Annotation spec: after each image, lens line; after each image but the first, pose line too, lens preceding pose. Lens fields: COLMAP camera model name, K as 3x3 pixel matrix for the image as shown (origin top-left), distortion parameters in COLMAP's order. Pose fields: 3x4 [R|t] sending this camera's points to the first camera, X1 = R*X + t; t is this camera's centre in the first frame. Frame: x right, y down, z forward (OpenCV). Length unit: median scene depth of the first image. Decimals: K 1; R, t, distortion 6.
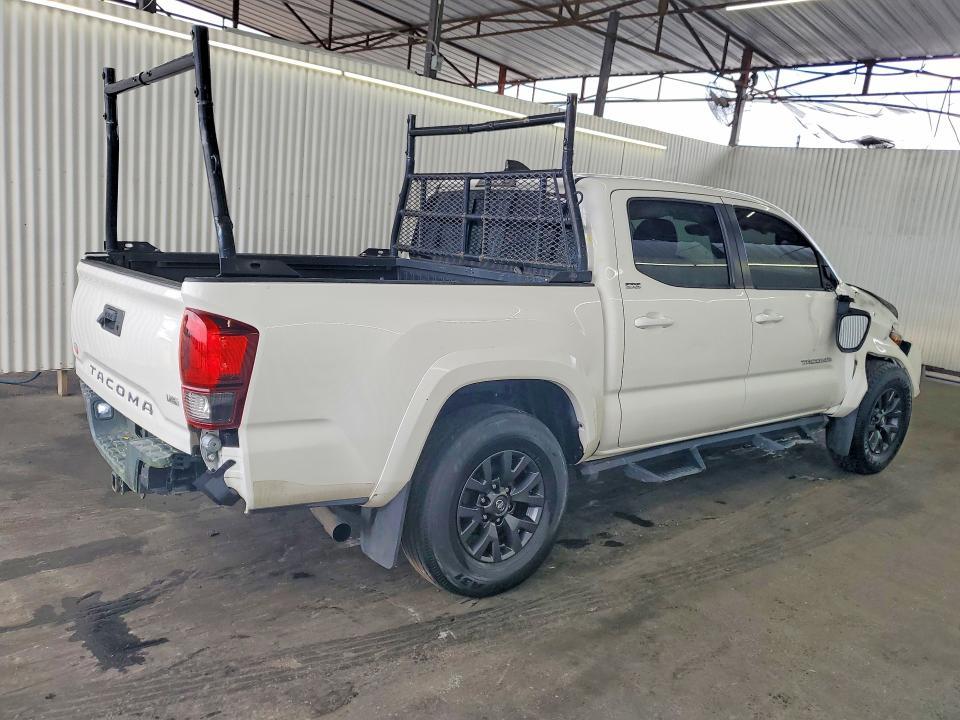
lens RADIAL K [[806.6, 0, 500.4], [0, 806.6, 357.5], [0, 0, 1]] dist [0.013960, 0.012526]
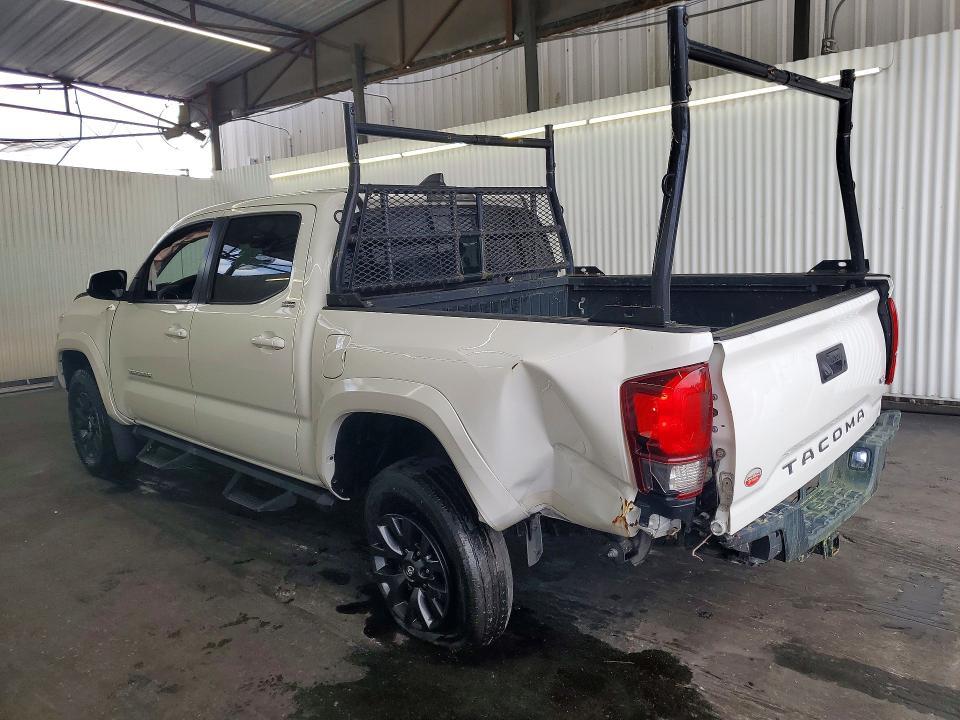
lens RADIAL K [[785.5, 0, 480.0], [0, 785.5, 360.0], [0, 0, 1]] dist [-0.013619, -0.011146]
pose [[-0.185975, -0.183076, 0.965348, -1.037091], [0.205868, 0.953420, 0.220475, -0.256930], [-0.960745, 0.239737, -0.139623, 1.268908]]
